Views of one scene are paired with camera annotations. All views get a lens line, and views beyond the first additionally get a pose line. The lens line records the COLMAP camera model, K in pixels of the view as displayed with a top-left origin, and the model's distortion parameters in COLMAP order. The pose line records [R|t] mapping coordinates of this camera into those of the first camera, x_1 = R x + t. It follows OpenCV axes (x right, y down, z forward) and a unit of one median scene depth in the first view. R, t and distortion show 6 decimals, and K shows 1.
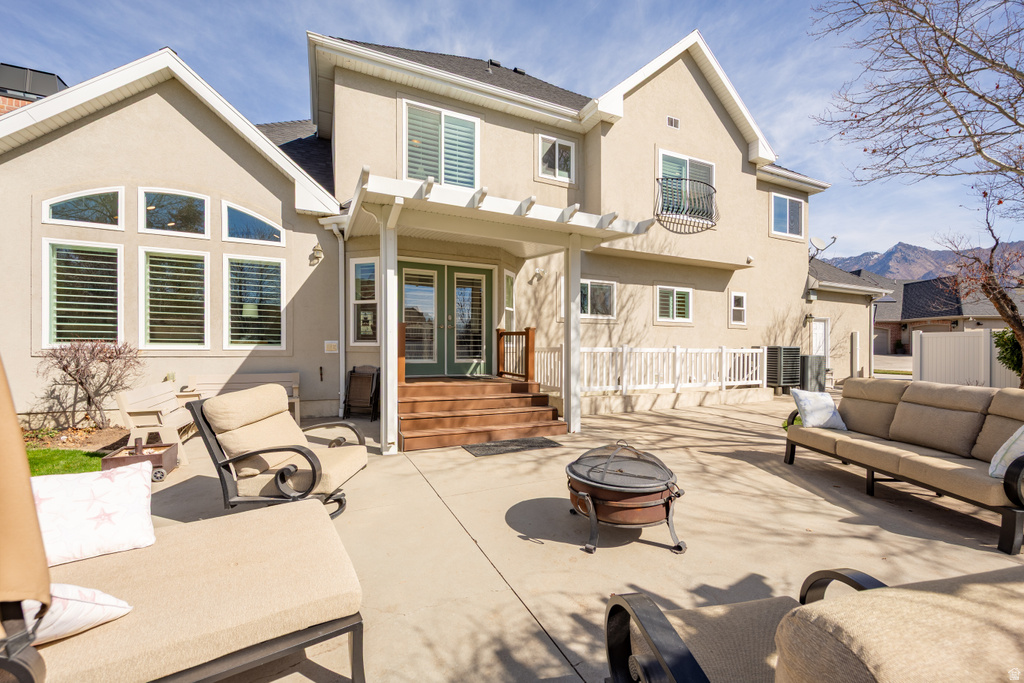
lens RADIAL K [[419.6, 0, 512.0], [0, 419.6, 341.5], [0, 0, 1]] dist [0.003527, 0.000103]
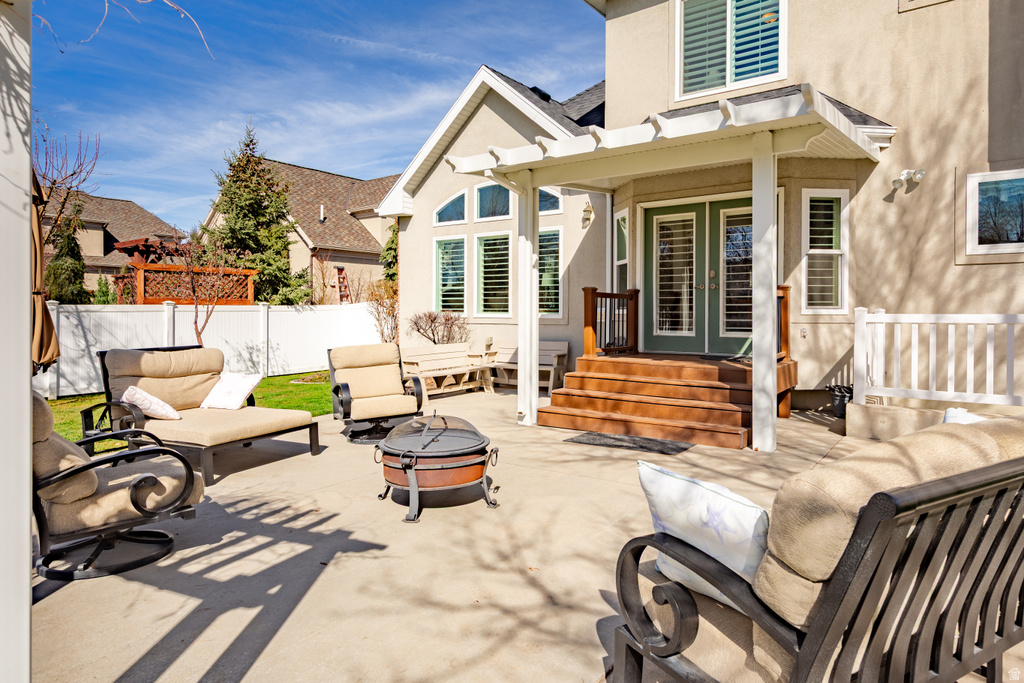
lens RADIAL K [[633.5, 0, 510.5], [0, 633.5, 303.6], [0, 0, 1]] dist [0.026278, 0.000293]
pose [[0.465625, -0.020408, -0.884747, 0.700565], [0.010516, 0.999791, -0.017527, 0.010180], [0.884920, -0.001143, 0.465742, 0.201895]]
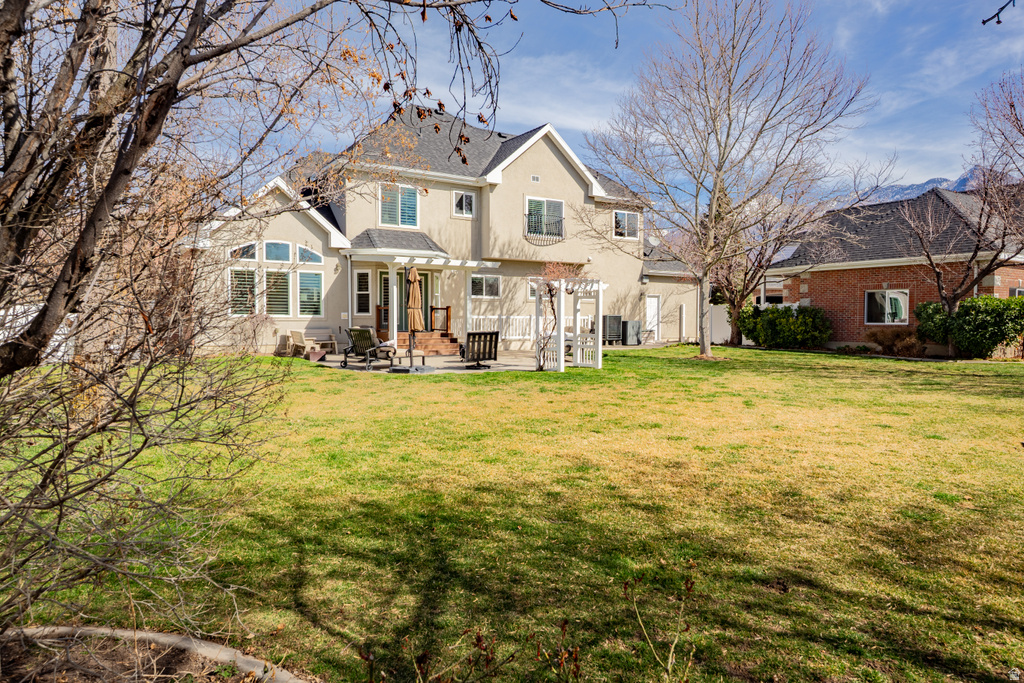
lens RADIAL K [[700.2, 0, 512.0], [0, 700.2, 341.5], [0, 0, 1]] dist [-0.000331, 0.000013]
pose [[0.990977, -0.007952, 0.133798, -0.106446], [0.001629, 0.998879, 0.047301, -0.020806], [-0.134025, -0.046656, 0.989879, -2.354317]]
